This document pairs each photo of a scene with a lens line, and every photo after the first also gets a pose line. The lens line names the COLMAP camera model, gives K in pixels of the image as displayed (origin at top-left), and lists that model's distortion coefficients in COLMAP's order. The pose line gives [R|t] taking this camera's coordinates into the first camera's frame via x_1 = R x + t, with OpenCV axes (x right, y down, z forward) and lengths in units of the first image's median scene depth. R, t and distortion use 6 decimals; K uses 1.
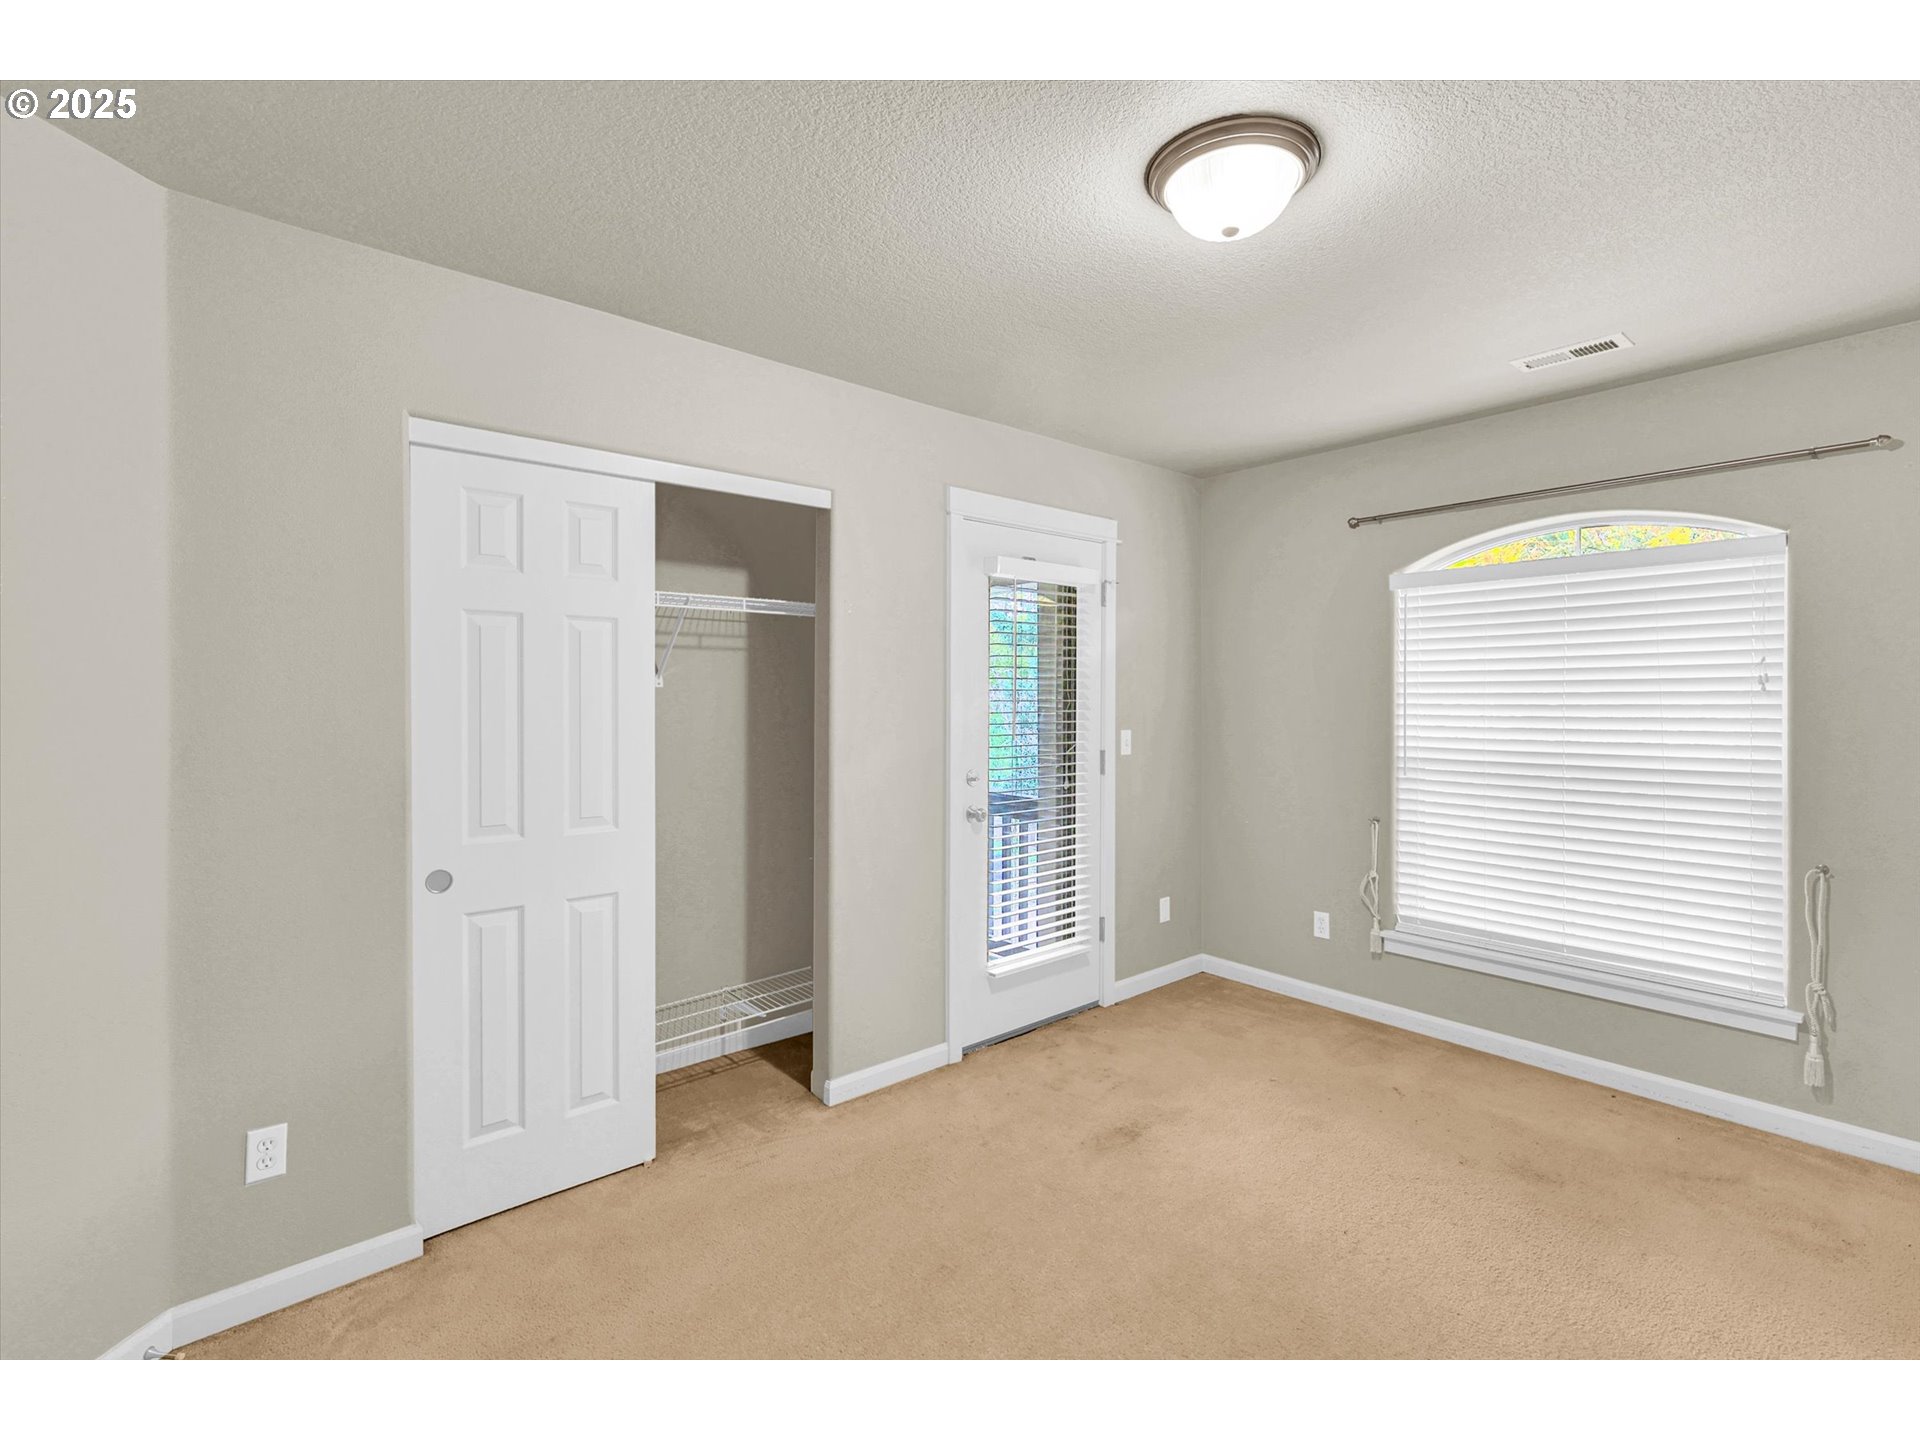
lens RADIAL K [[875.5, 0, 954.1], [0, 875.5, 714.5], [0, 0, 1]] dist [-0.000926, -0.000143]
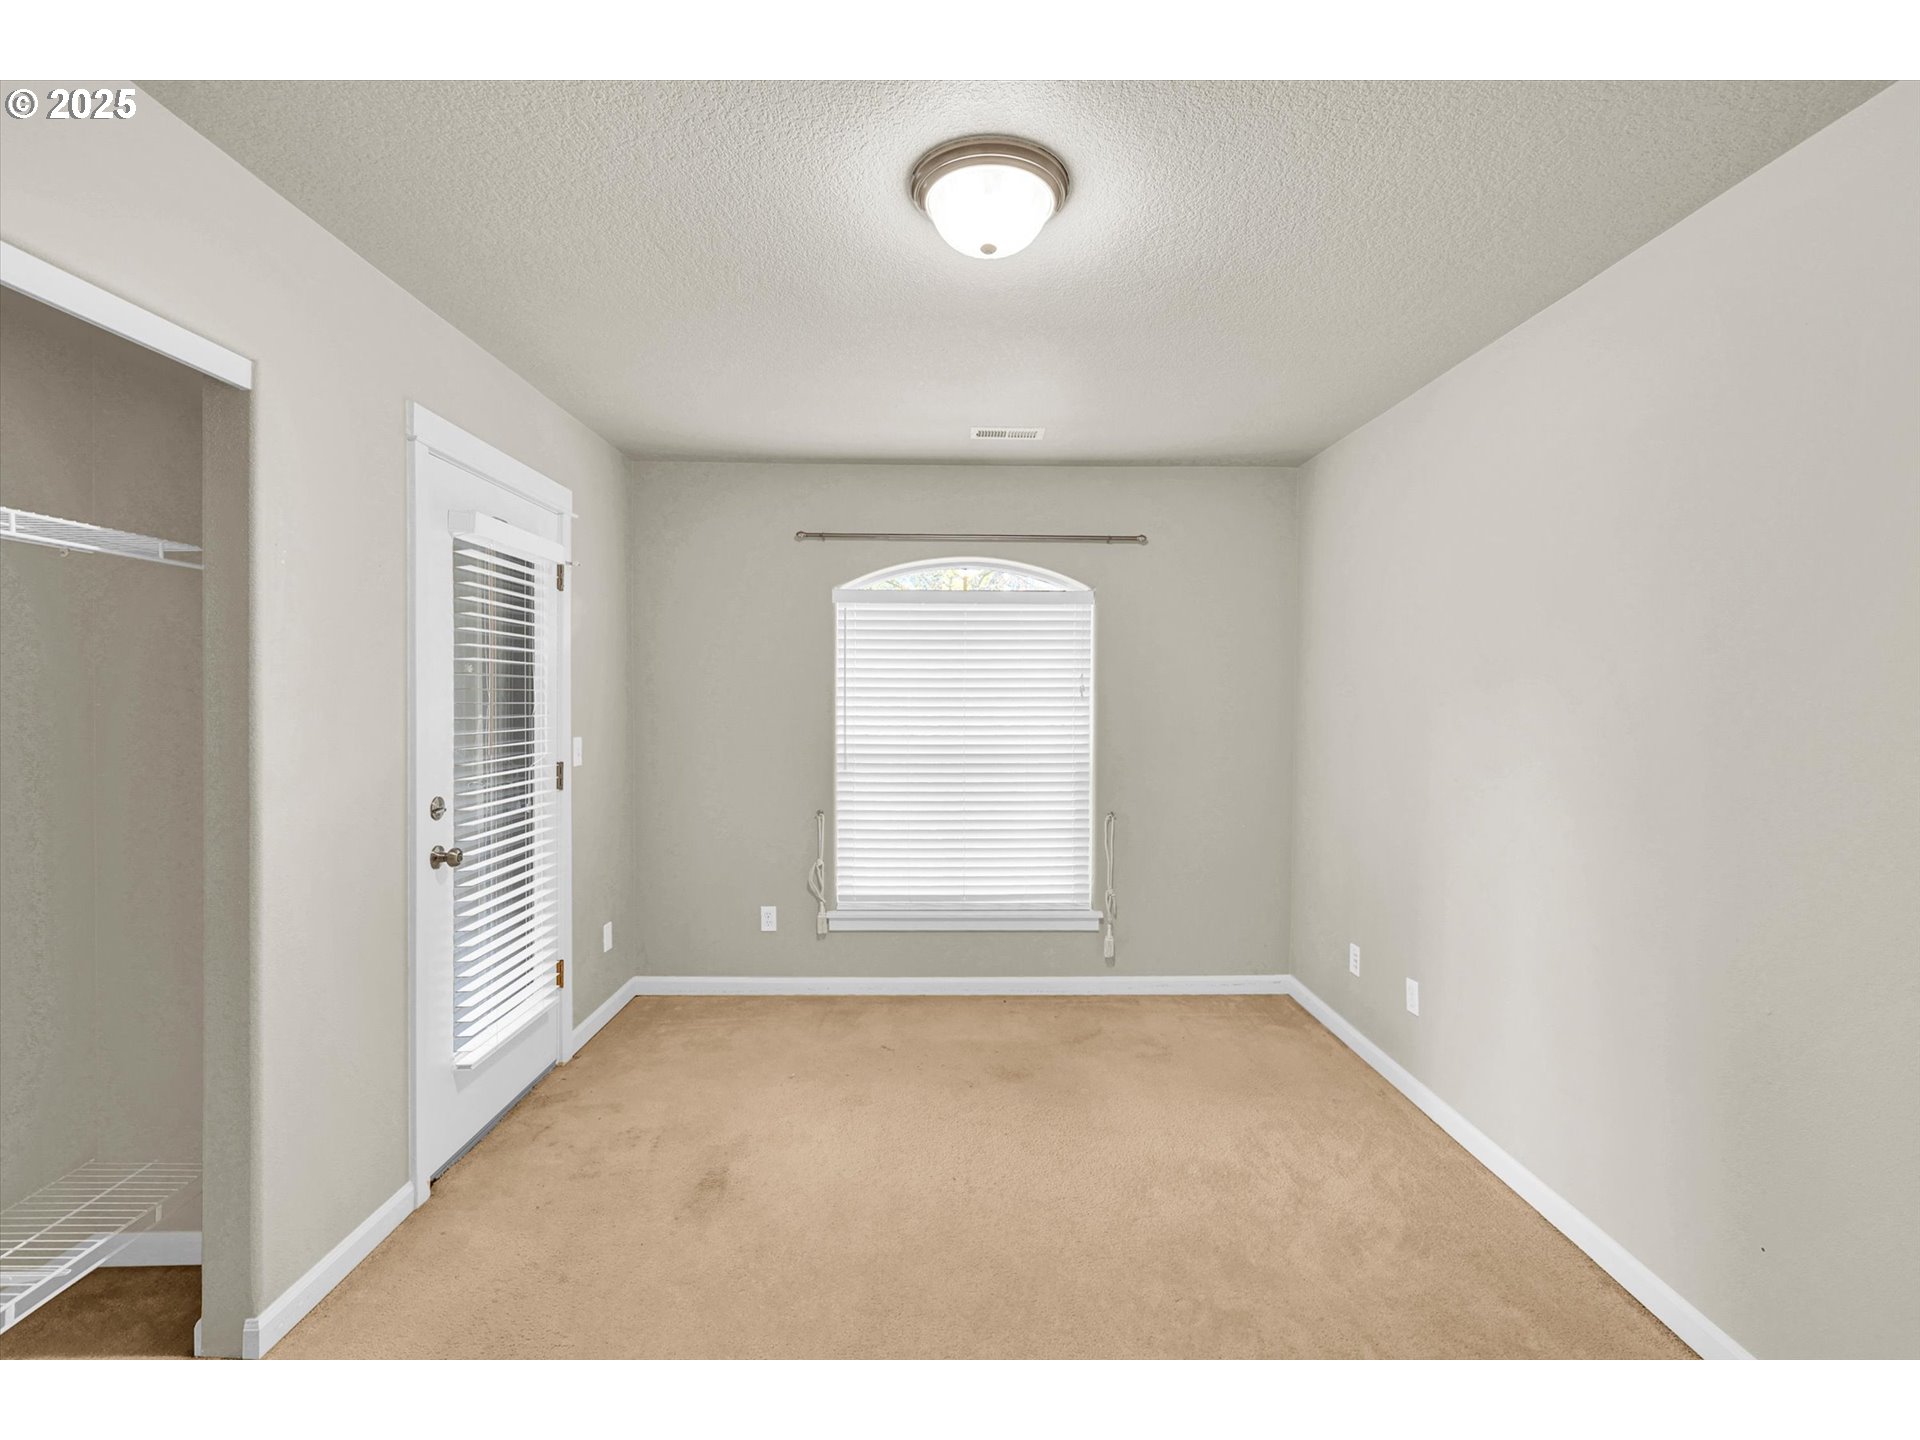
lens RADIAL K [[868.1, 0, 957.8], [0, 868.1, 727.2], [0, 0, 1]] dist [0.002741, 0.000804]
pose [[0.625090, -0.021438, 0.780258, -0.265070], [0.011358, 0.999767, 0.018370, -0.003953], [-0.780470, -0.002621, 0.625187, 0.198097]]
